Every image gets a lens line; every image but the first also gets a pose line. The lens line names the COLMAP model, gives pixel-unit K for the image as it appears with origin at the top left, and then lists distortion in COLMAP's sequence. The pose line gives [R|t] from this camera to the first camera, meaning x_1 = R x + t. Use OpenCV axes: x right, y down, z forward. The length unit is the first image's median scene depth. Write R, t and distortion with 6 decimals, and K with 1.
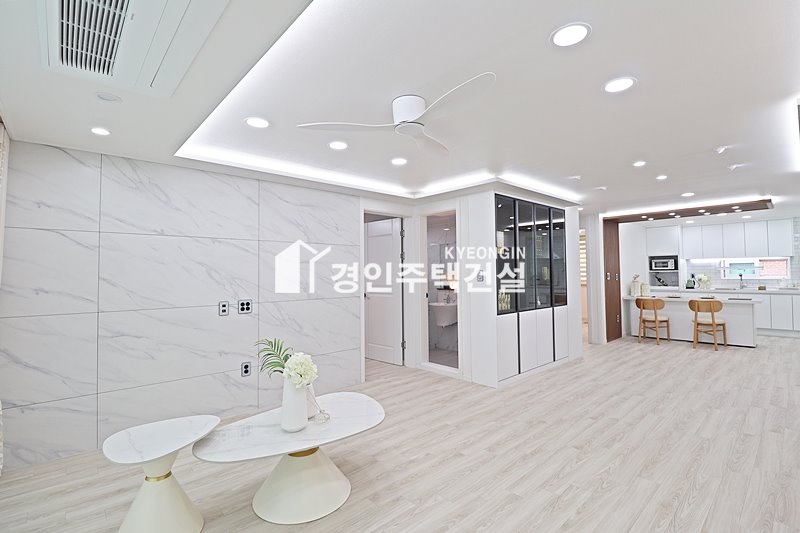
lens RADIAL K [[370.0, 0, 402.9], [0, 370.0, 261.1], [0, 0, 1]] dist [-0.001036, -0.013060]
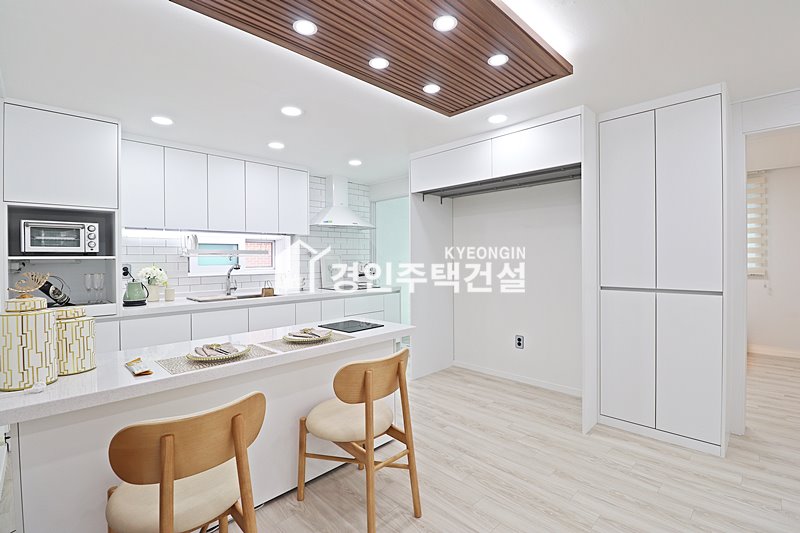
lens RADIAL K [[370.0, 0, 402.9], [0, 370.0, 261.1], [0, 0, 1]] dist [-0.001036, -0.013060]
pose [[-0.035418, 0.003925, 0.999365, 0.715893], [-0.023681, 0.999708, -0.004766, 0.045451], [-0.999092, -0.023835, -0.035314, 1.343387]]
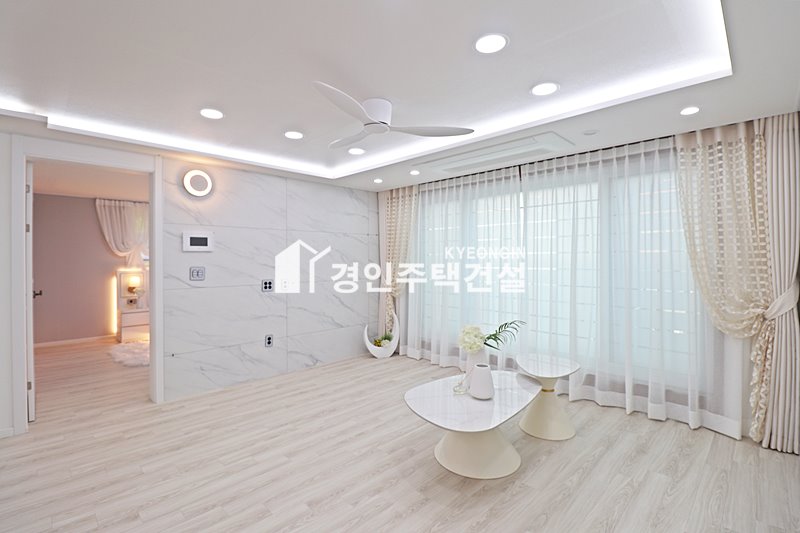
lens RADIAL K [[371.9, 0, 405.7], [0, 371.9, 260.4], [0, 0, 1]] dist [-0.000536, -0.014034]
pose [[-0.998257, 0.014703, -0.057161, 0.000222], [0.016352, 0.999461, -0.028479, 0.033675], [0.056712, -0.029364, -0.997959, 1.036594]]
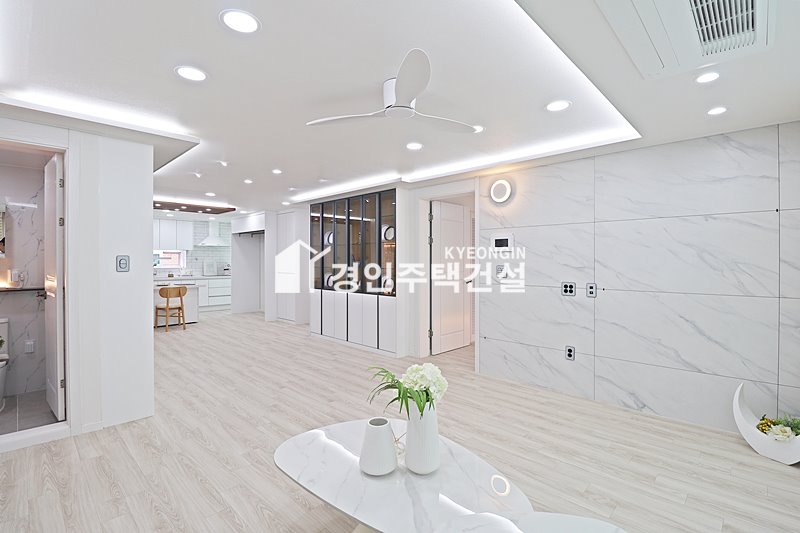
lens RADIAL K [[373.5, 0, 402.8], [0, 373.5, 259.3], [0, 0, 1]] dist [0.000268, -0.013347]
pose [[-0.065299, 0.013961, 0.997768, -0.483343], [-0.033008, 0.999325, -0.016143, 0.025088], [-0.997320, -0.033988, -0.064794, 0.516251]]
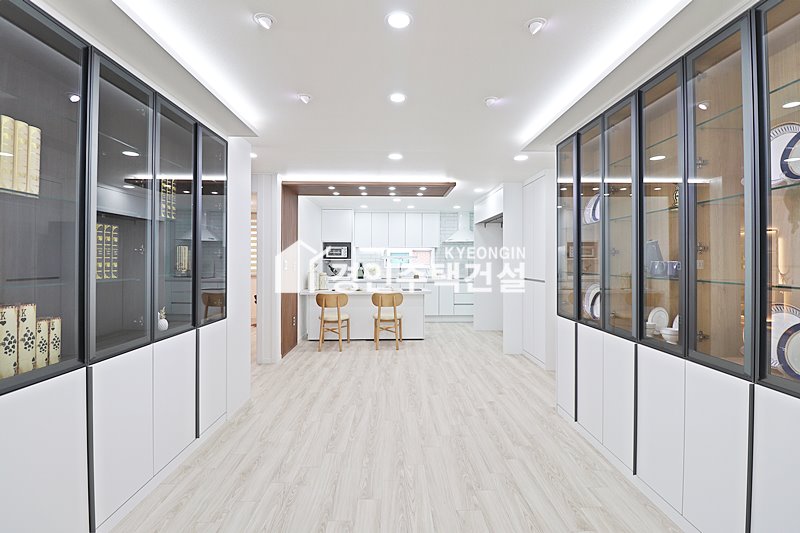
lens RADIAL K [[371.9, 0, 405.7], [0, 371.9, 260.4], [0, 0, 1]] dist [-0.000536, -0.014034]
pose [[0.646589, 0.012381, 0.762738, 0.237759], [-0.034821, 0.999305, 0.013298, 0.021829], [-0.762044, -0.035158, 0.646571, 0.540722]]
